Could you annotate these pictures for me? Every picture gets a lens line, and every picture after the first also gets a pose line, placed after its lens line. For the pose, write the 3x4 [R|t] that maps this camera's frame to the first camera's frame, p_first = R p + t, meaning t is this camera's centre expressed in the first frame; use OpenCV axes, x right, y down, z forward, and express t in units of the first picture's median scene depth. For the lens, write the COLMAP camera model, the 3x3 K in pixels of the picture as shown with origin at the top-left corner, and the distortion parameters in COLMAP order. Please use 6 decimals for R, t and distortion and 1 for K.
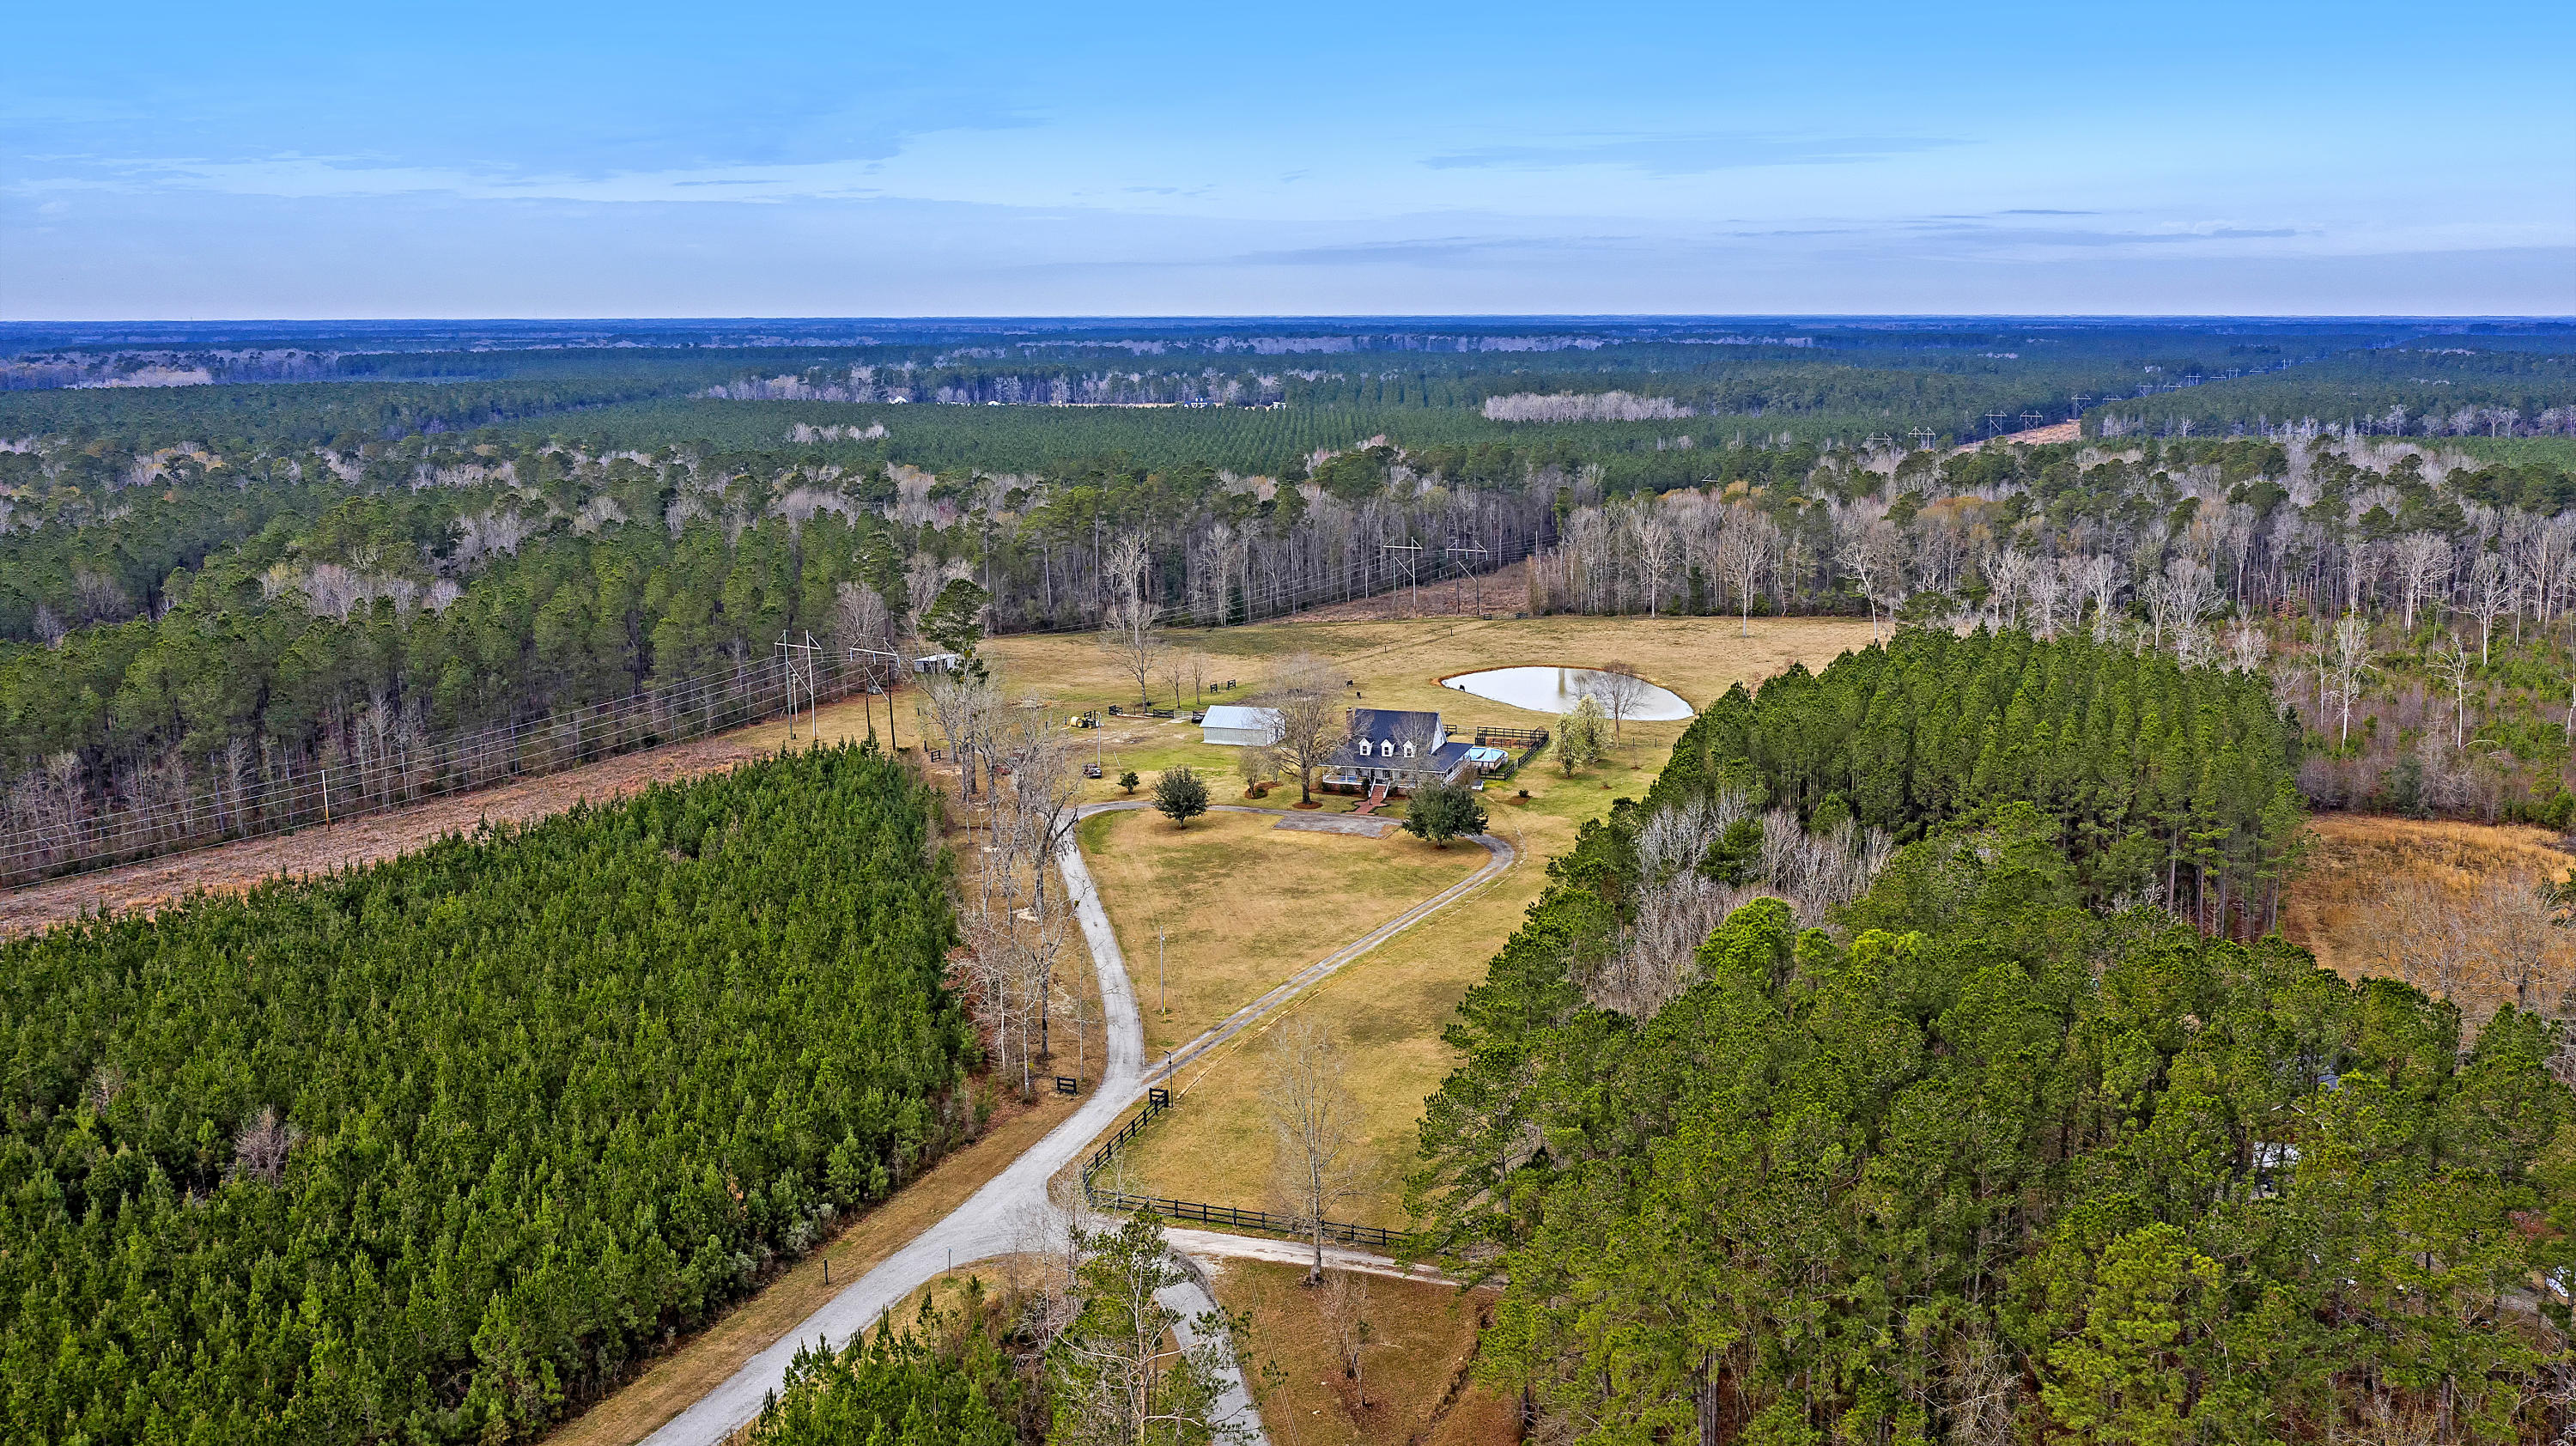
lens RADIAL K [[2008.1, 0, 1301.2], [0, 2008.1, 689.7], [0, 0, 1]] dist [-0.006616, 0.005336]
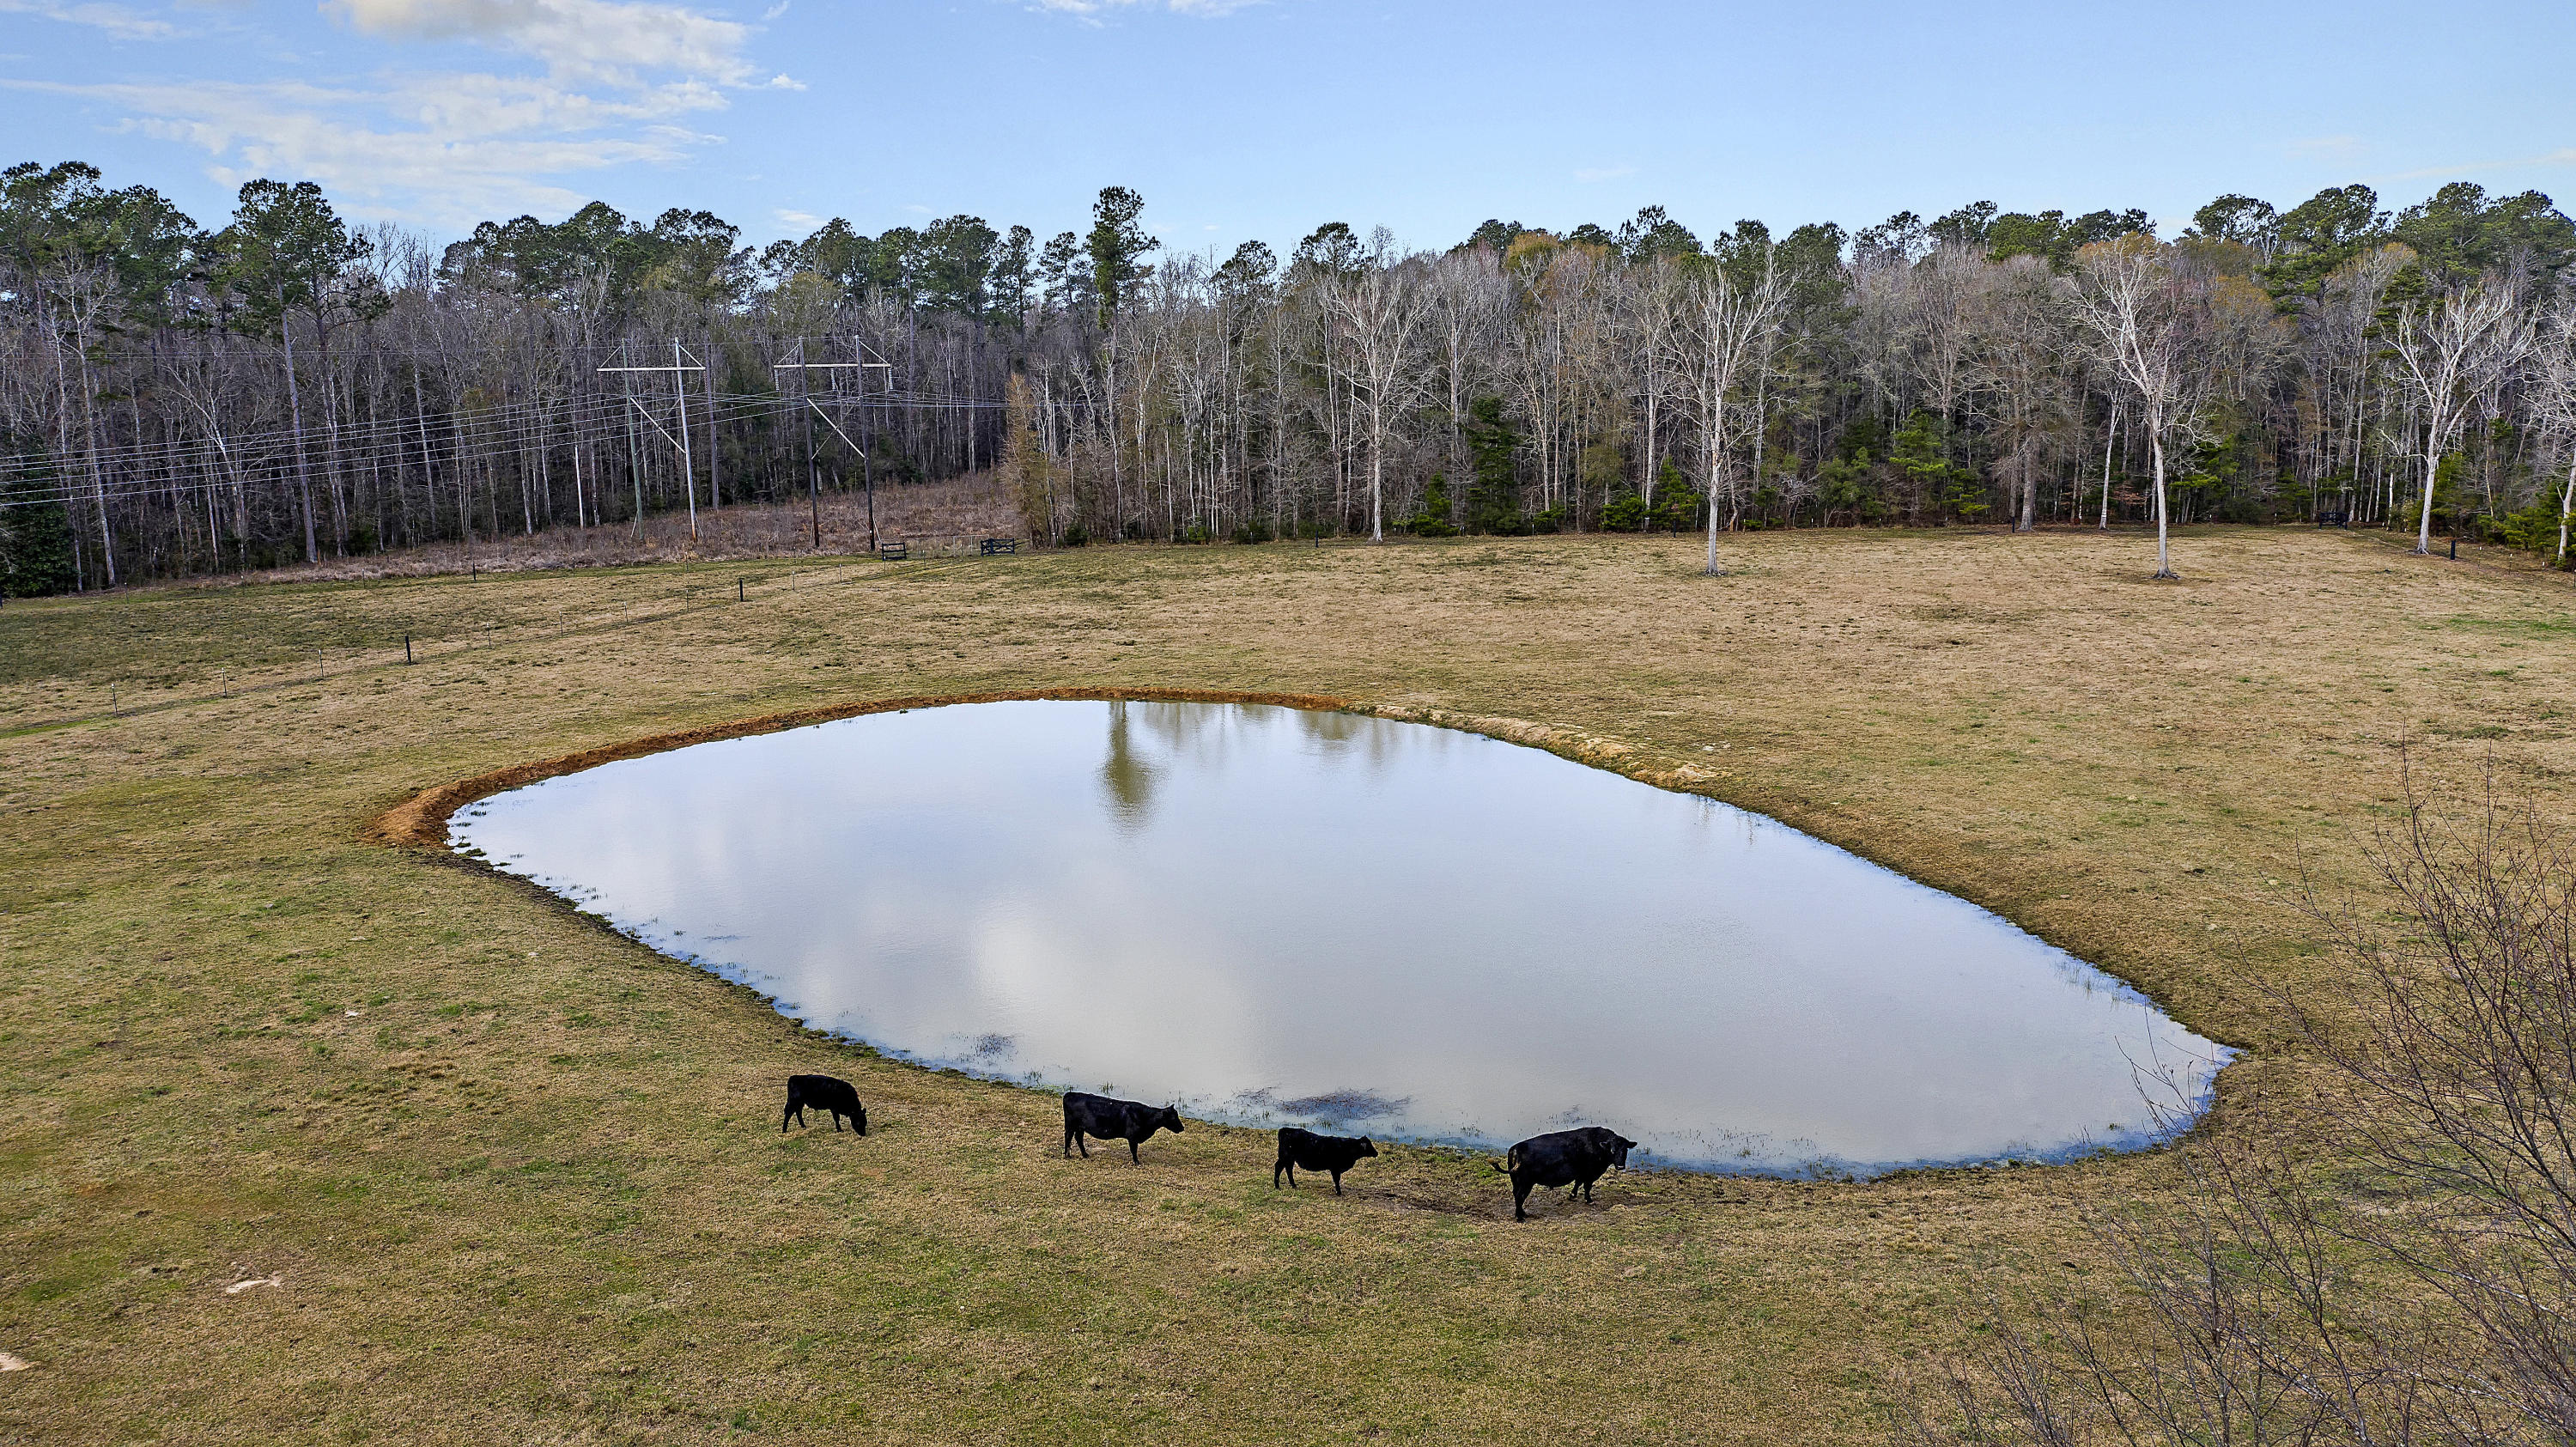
lens RADIAL K [[2009.6, 0, 1283.9], [0, 2009.6, 682.7], [0, 0, 1]] dist [-0.010635, 0.002045]
pose [[0.976380, -0.035444, 0.213133, 0.104690], [0.038513, 0.999205, -0.010263, -0.010839], [-0.212600, 0.018229, 0.976969, 0.822393]]
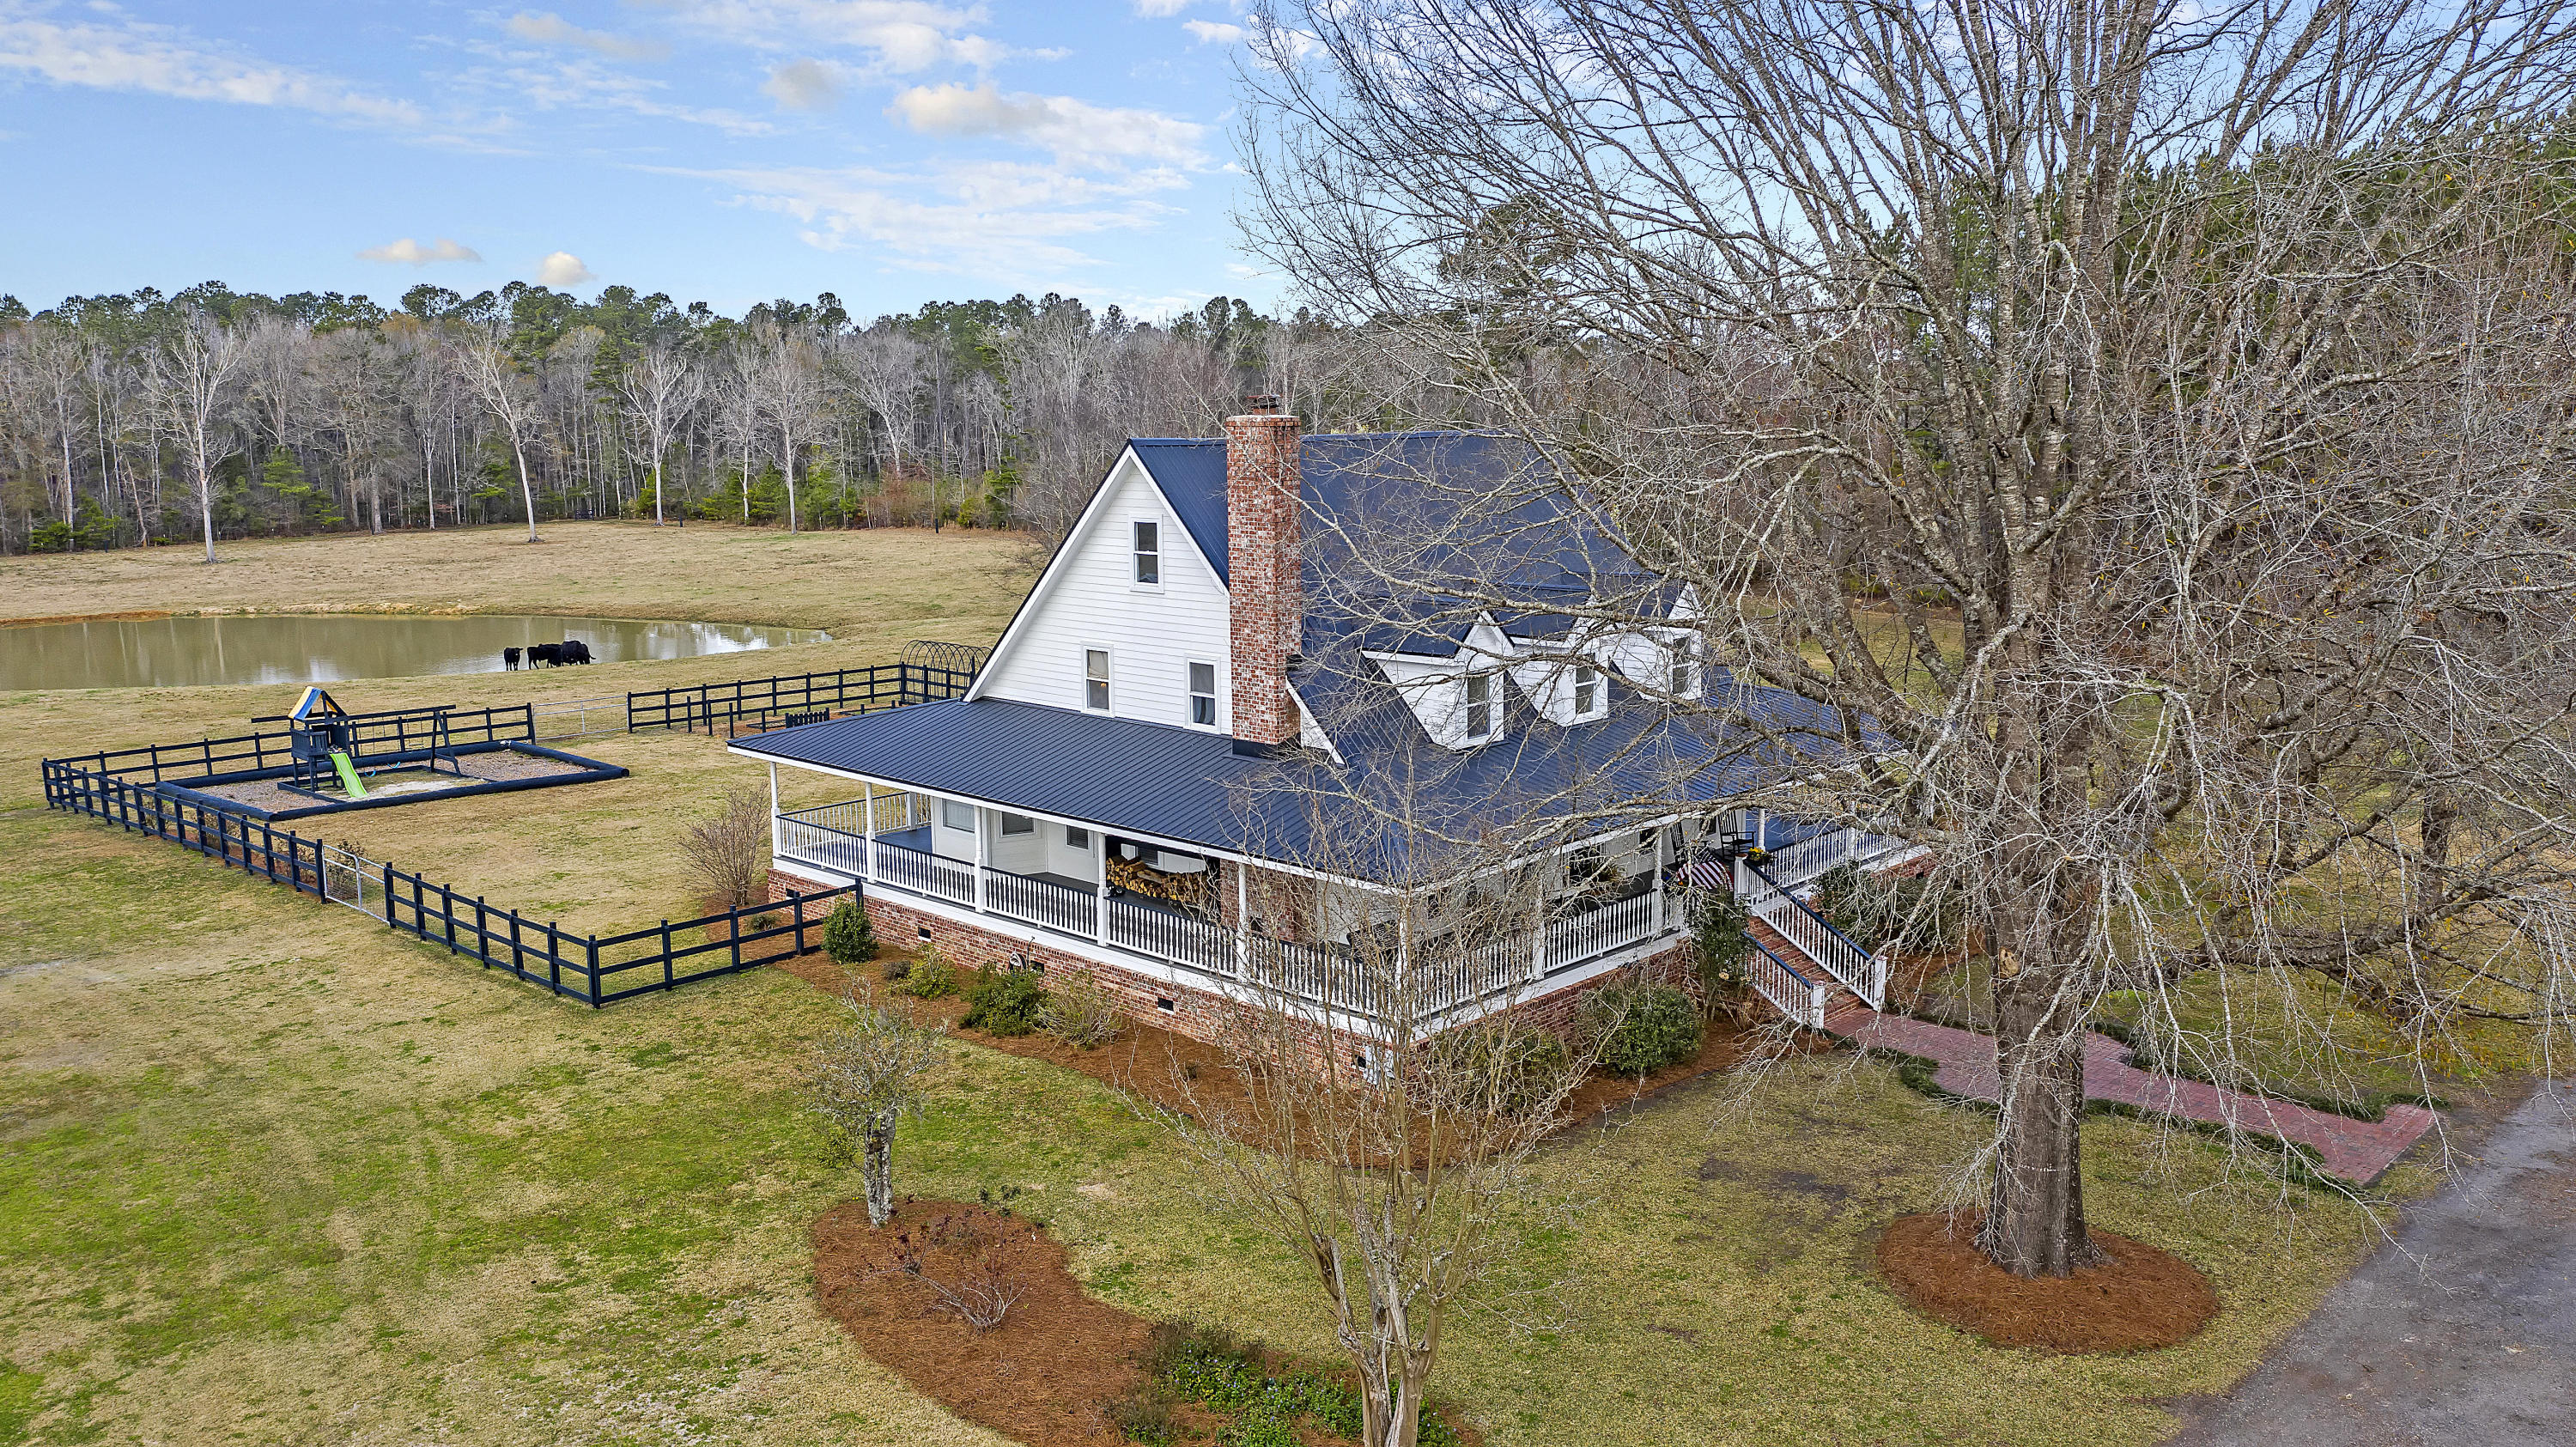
lens RADIAL K [[2056.5, 0, 1228.1], [0, 2056.5, 718.4], [0, 0, 1]] dist [-0.003855, -0.003650]
pose [[0.453026, -0.132101, 0.881656, -0.062859], [0.168863, 0.983773, 0.060634, 0.015764], [-0.875359, 0.121410, 0.467981, 0.727972]]
